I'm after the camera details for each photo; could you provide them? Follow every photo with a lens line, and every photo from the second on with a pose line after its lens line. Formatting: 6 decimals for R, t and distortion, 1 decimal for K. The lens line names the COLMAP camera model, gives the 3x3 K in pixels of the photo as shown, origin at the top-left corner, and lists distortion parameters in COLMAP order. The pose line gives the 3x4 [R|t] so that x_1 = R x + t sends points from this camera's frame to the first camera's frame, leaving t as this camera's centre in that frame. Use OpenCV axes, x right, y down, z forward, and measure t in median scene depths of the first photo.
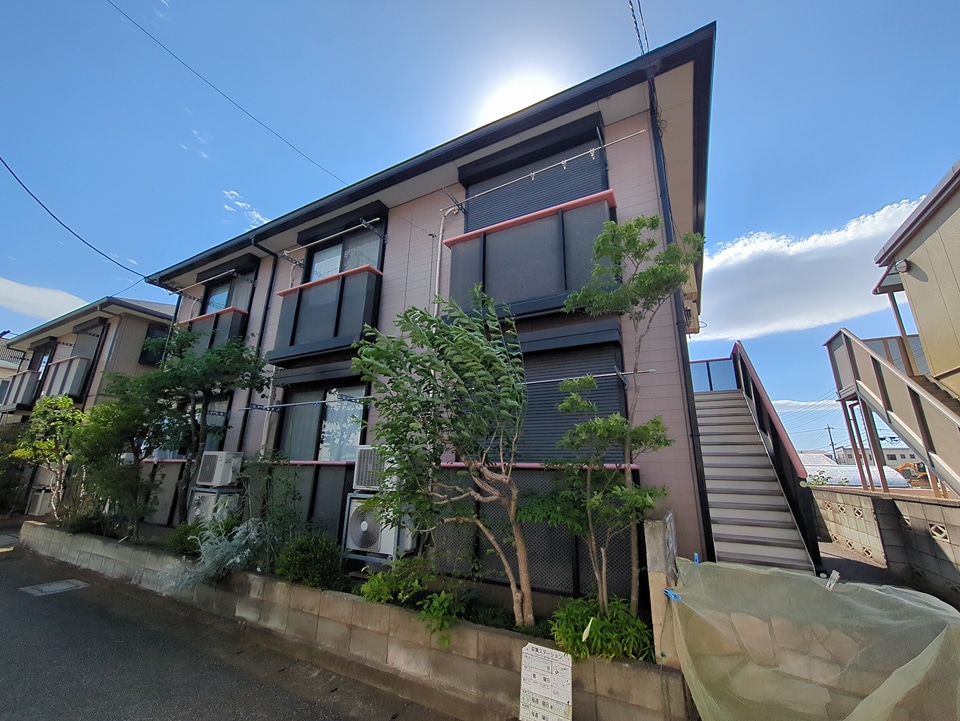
lens RADIAL K [[377.6, 0, 482.3], [0, 377.6, 360.7], [0, 0, 1]] dist [-0.000280, 0.000095]
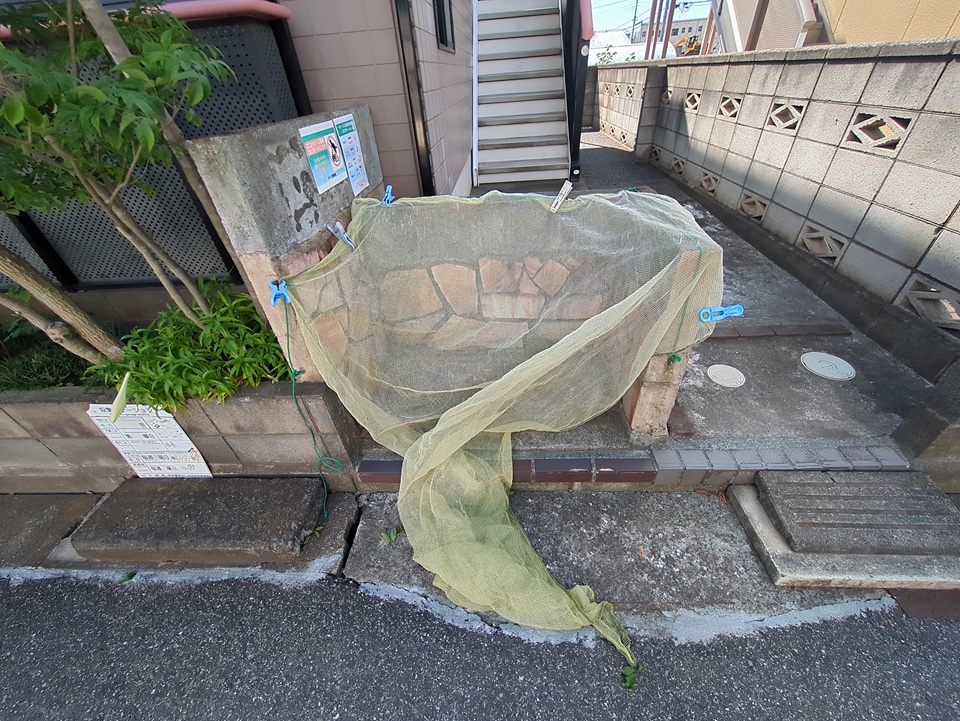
lens RADIAL K [[377.6, 0, 482.3], [0, 377.6, 360.7], [0, 0, 1]] dist [-0.000280, 0.000095]
pose [[0.901393, -0.320951, 0.290657, 0.283271], [-0.036582, 0.612414, 0.789691, 0.132756], [-0.431454, -0.722454, 0.540284, 0.270947]]
